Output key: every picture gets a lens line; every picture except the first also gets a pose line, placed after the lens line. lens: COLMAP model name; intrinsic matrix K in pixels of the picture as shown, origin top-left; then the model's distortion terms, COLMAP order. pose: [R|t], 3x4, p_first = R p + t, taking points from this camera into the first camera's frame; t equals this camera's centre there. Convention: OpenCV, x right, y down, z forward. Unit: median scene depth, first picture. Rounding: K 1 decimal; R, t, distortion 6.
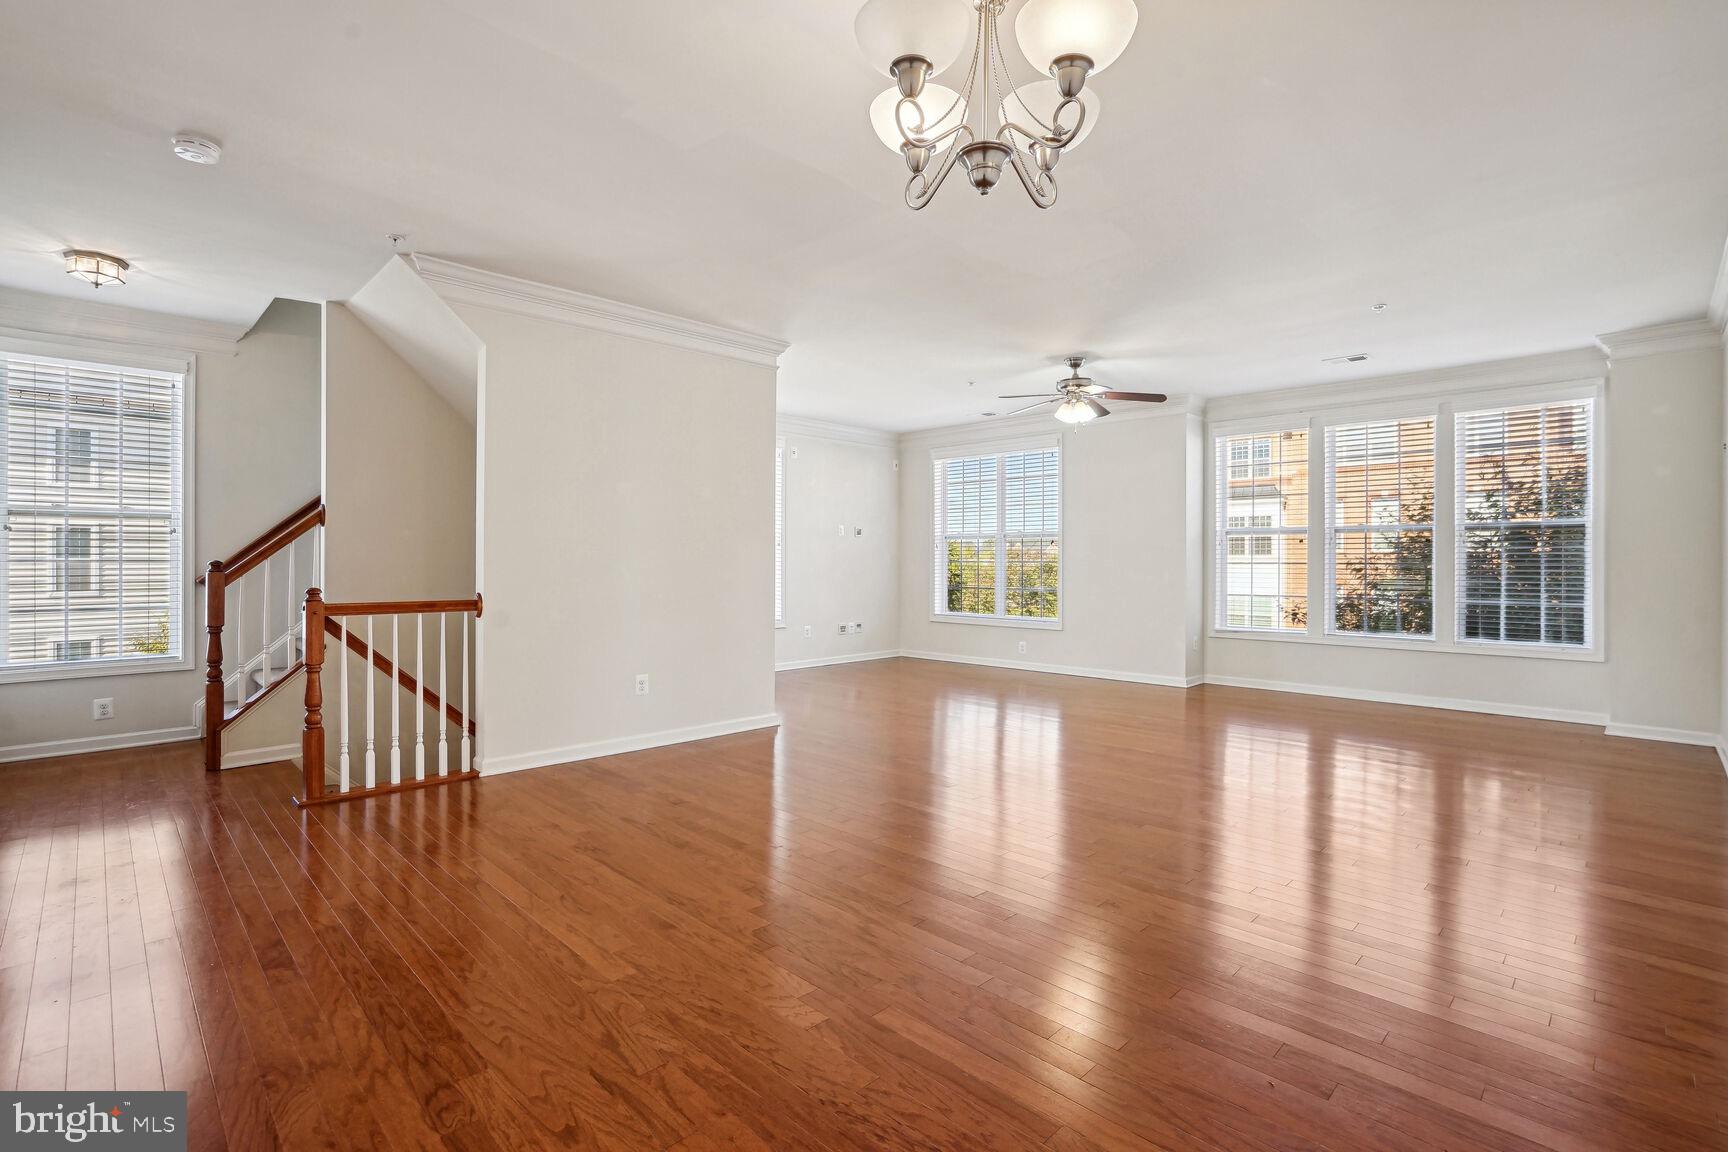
lens RADIAL K [[796.8, 0, 863.1], [0, 796.8, 568.6], [0, 0, 1]] dist [-0.033399, 0.000233]
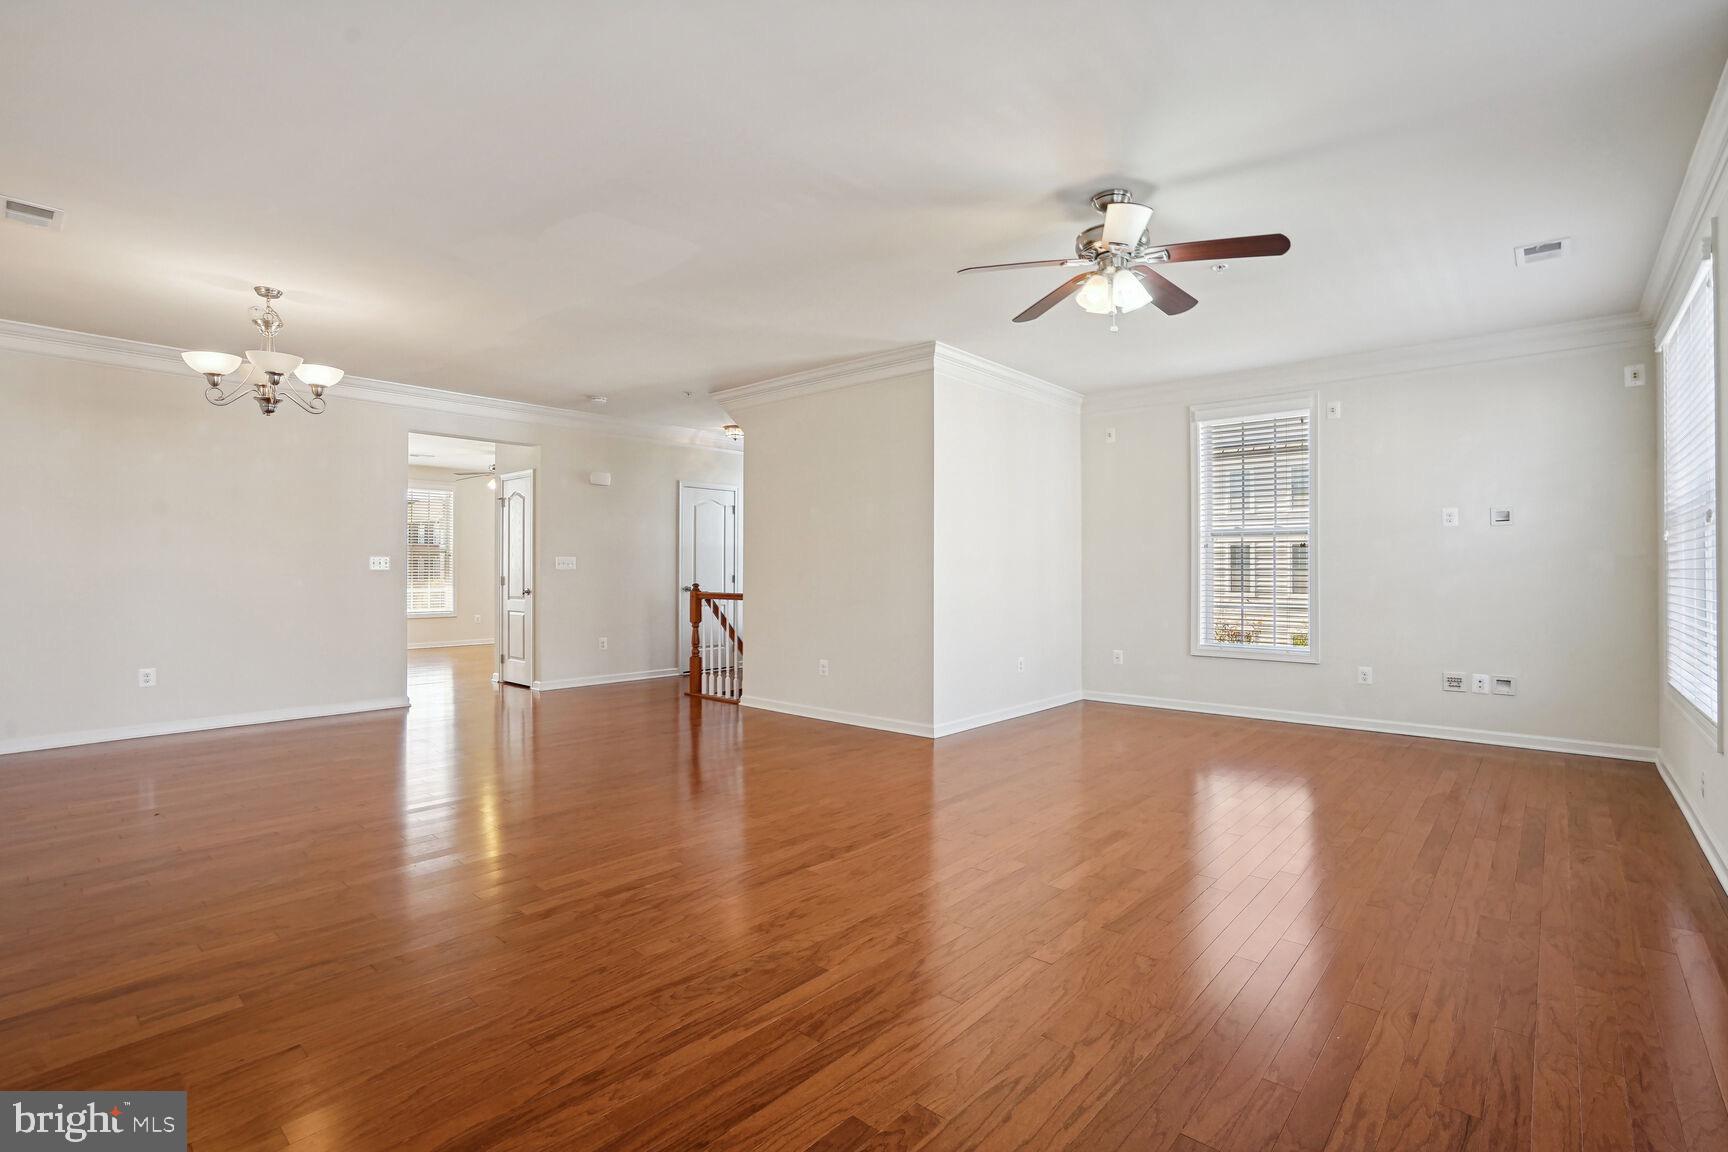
lens RADIAL K [[796.8, 0, 863.1], [0, 796.8, 568.6], [0, 0, 1]] dist [-0.033399, 0.000233]
pose [[0.073141, -0.002680, -0.997318, 0.609426], [-0.008922, 0.999955, -0.003342, -0.003922], [0.997282, 0.009143, 0.073114, 0.605143]]
